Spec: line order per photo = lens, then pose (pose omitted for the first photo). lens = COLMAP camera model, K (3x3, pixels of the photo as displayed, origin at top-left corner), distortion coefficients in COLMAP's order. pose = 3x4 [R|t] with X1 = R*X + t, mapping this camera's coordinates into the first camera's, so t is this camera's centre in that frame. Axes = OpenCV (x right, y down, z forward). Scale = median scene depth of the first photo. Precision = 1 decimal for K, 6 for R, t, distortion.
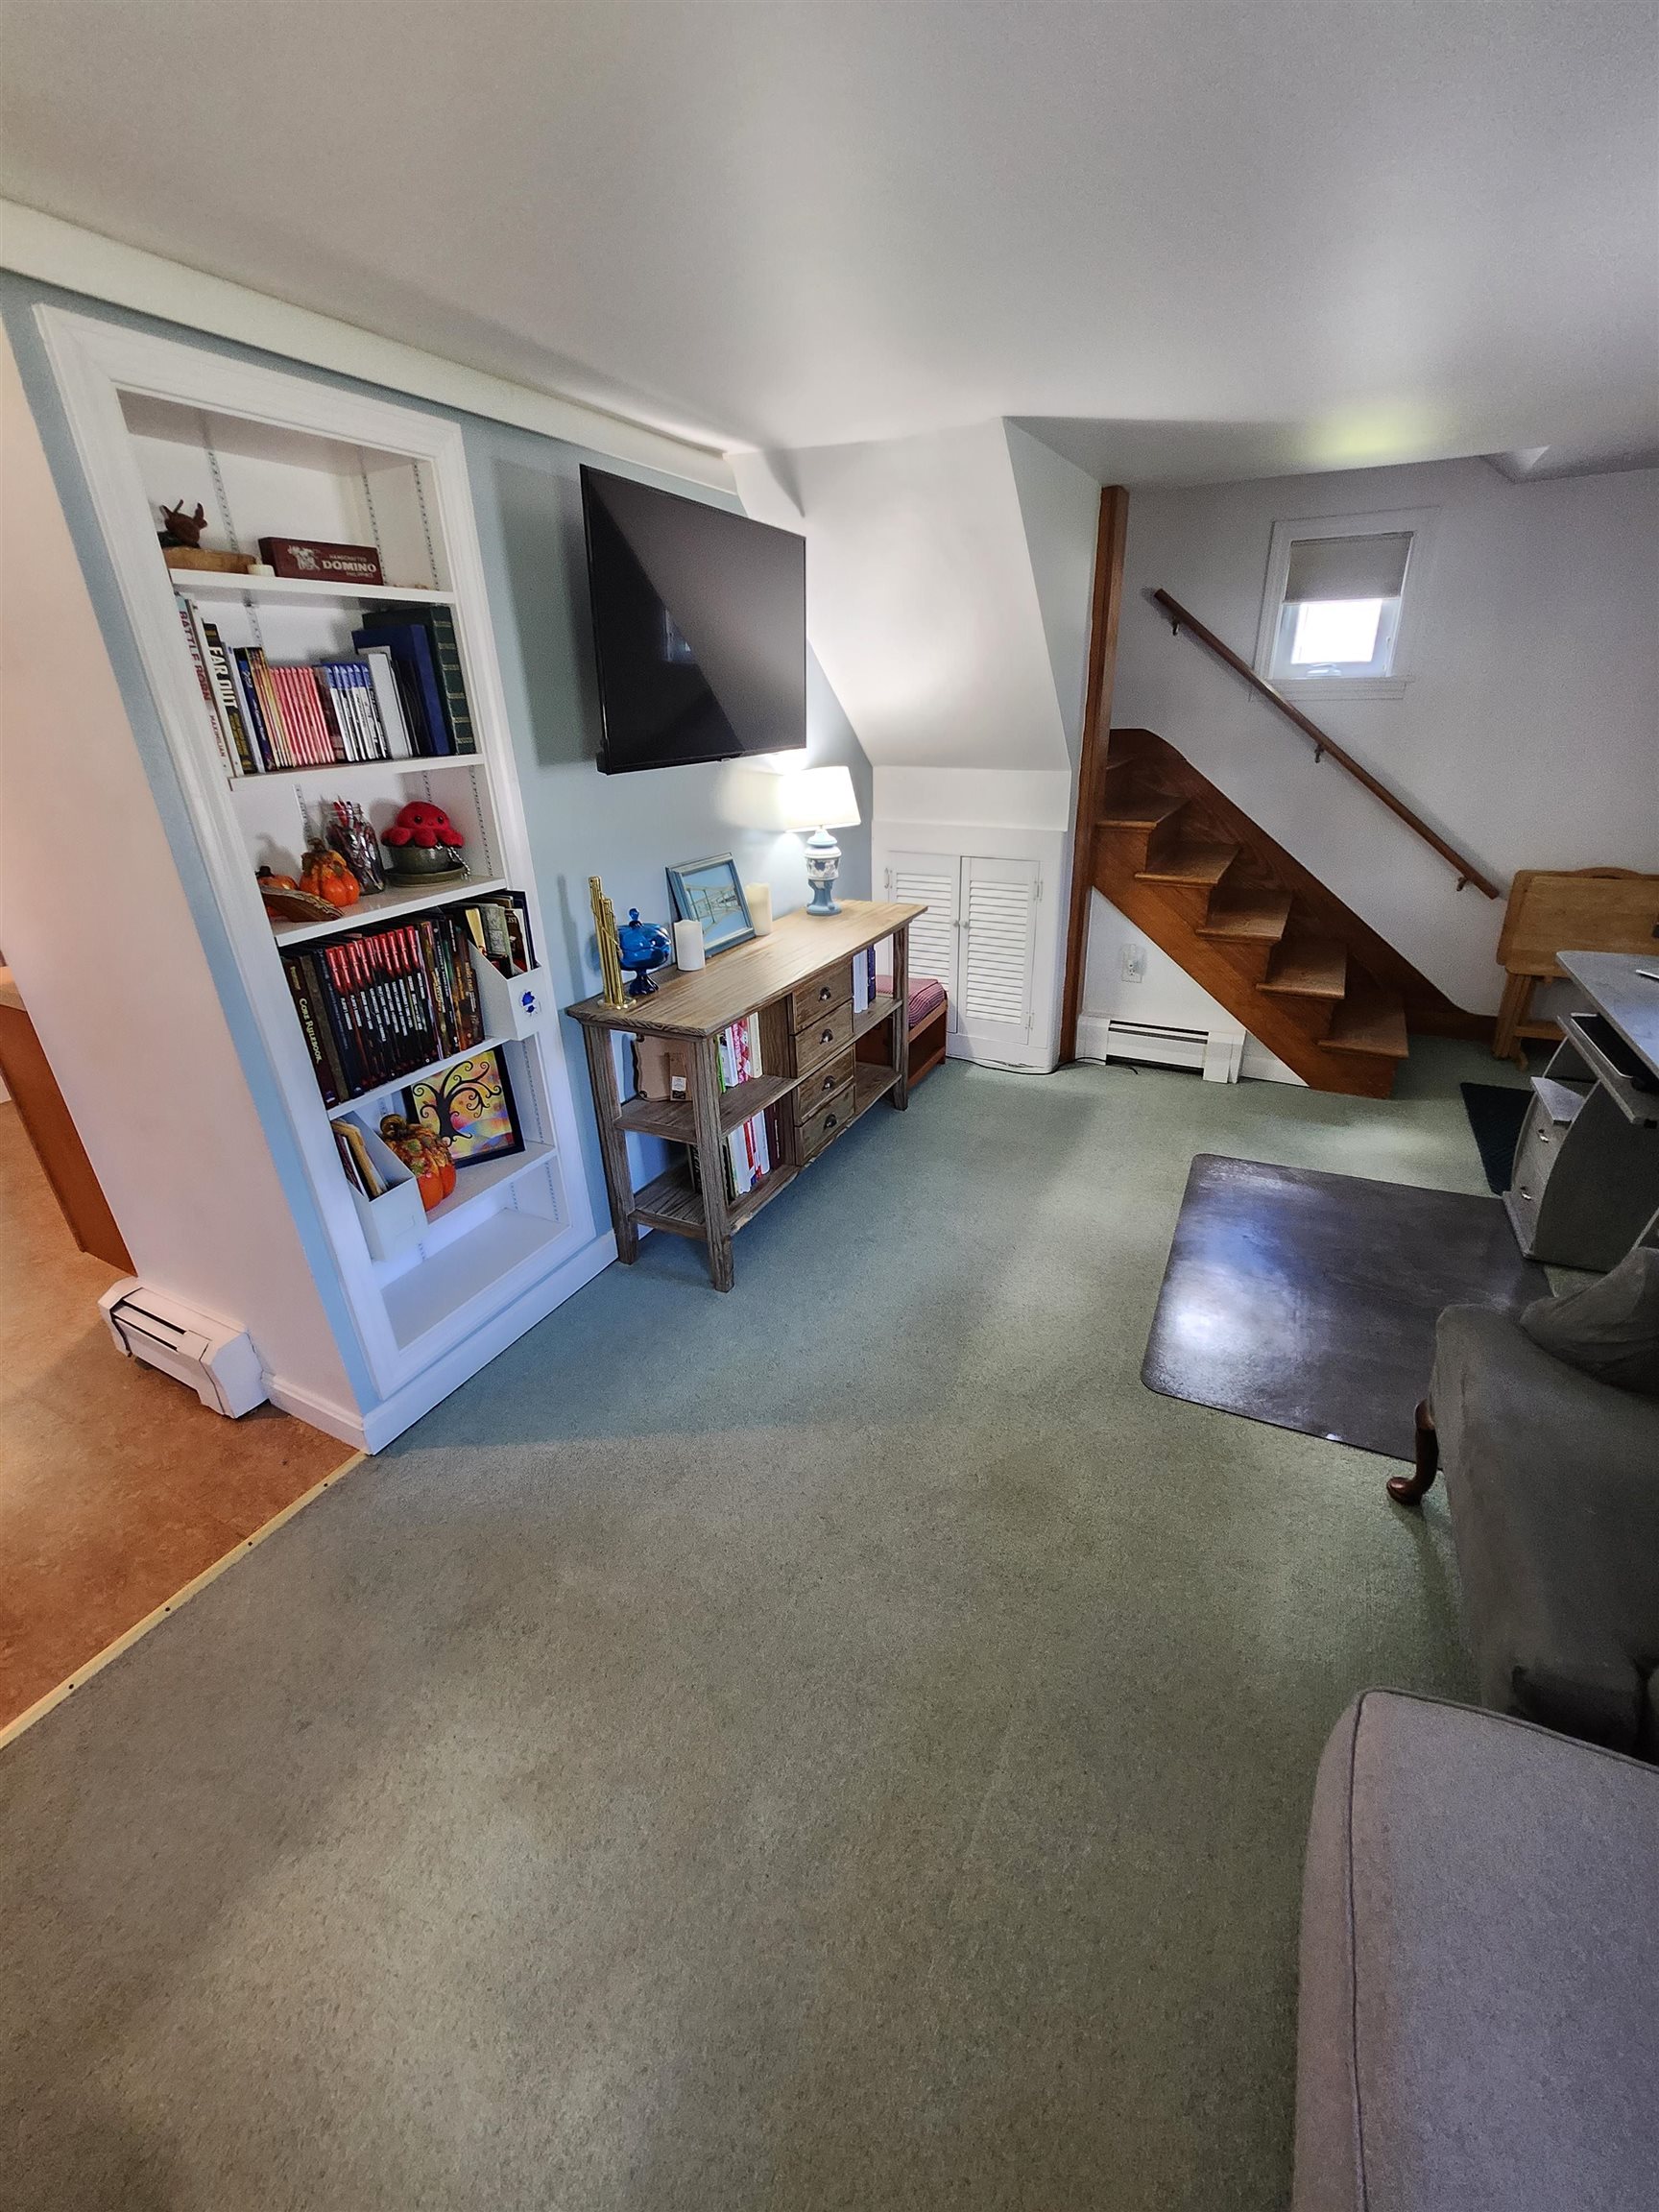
lens RADIAL K [[882.3, 0, 843.0], [0, 882.3, 1098.6], [0, 0, 1]] dist [-0.012062, -0.004458]
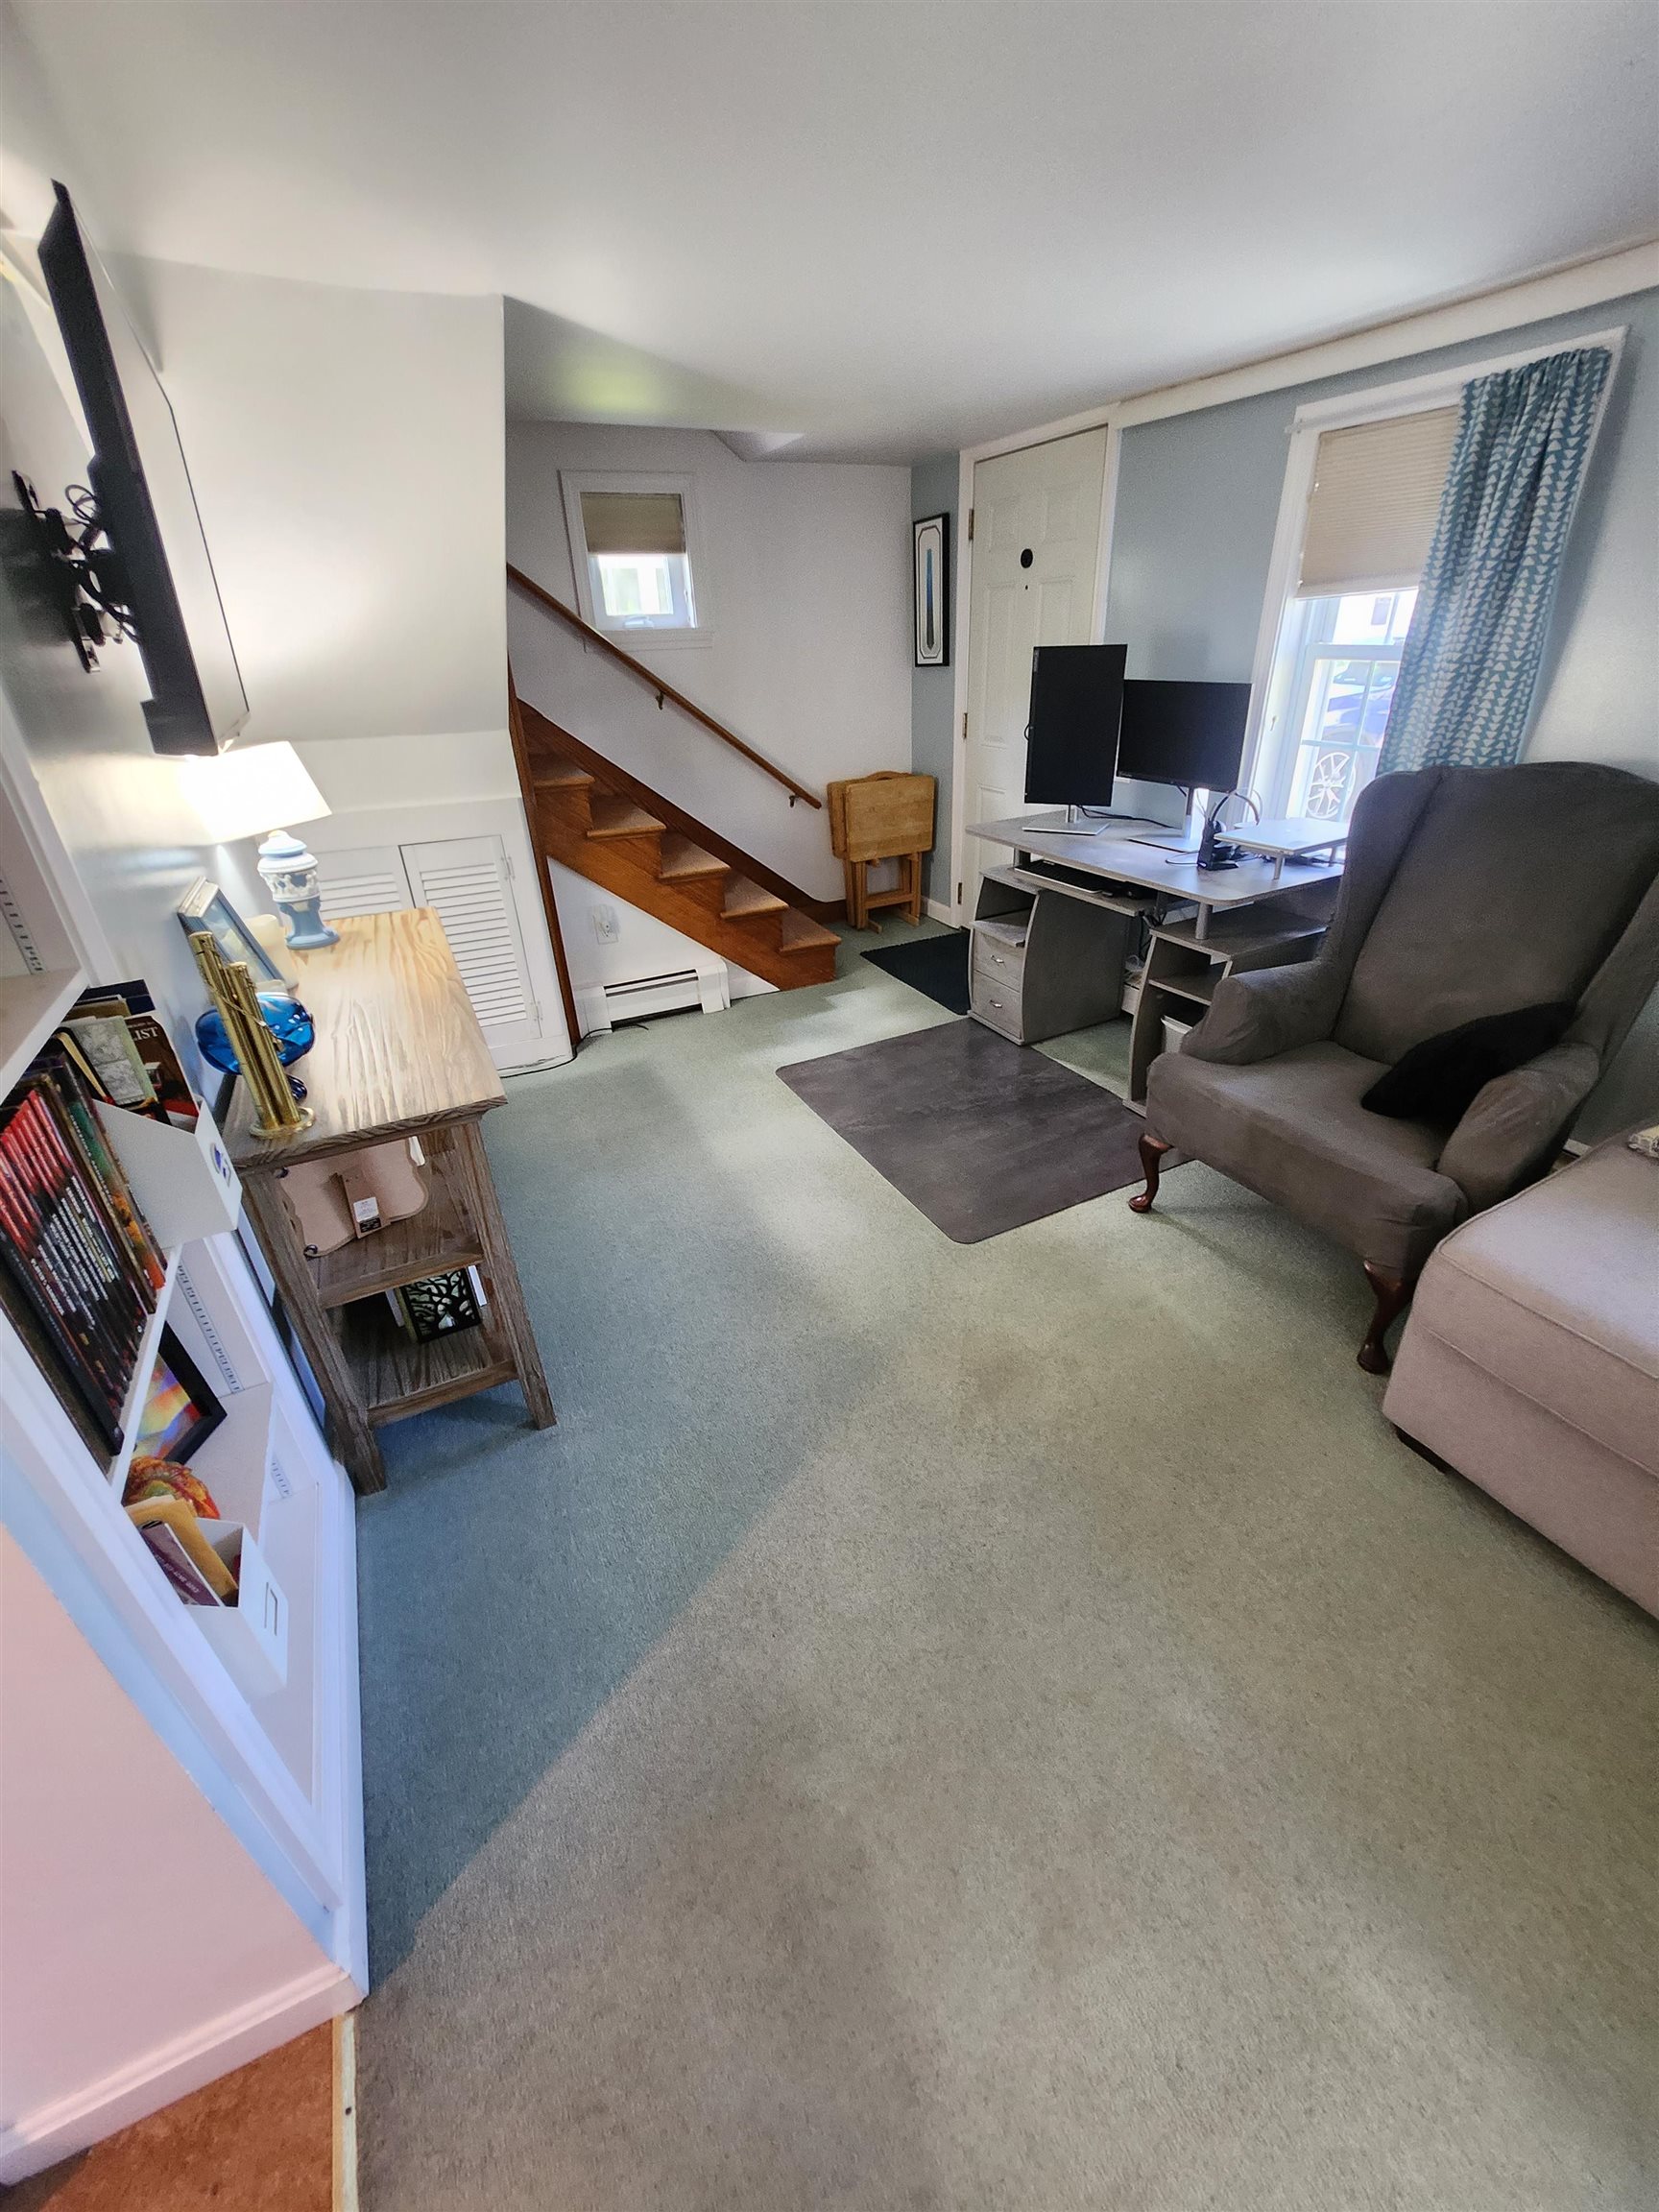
lens RADIAL K [[882.3, 0, 843.0], [0, 882.3, 1098.6], [0, 0, 1]] dist [-0.012062, -0.004458]
pose [[0.599934, -0.365775, 0.711539, -0.292492], [0.346365, 0.920447, 0.181129, -0.063949], [-0.721186, 0.137787, 0.678900, 0.179736]]
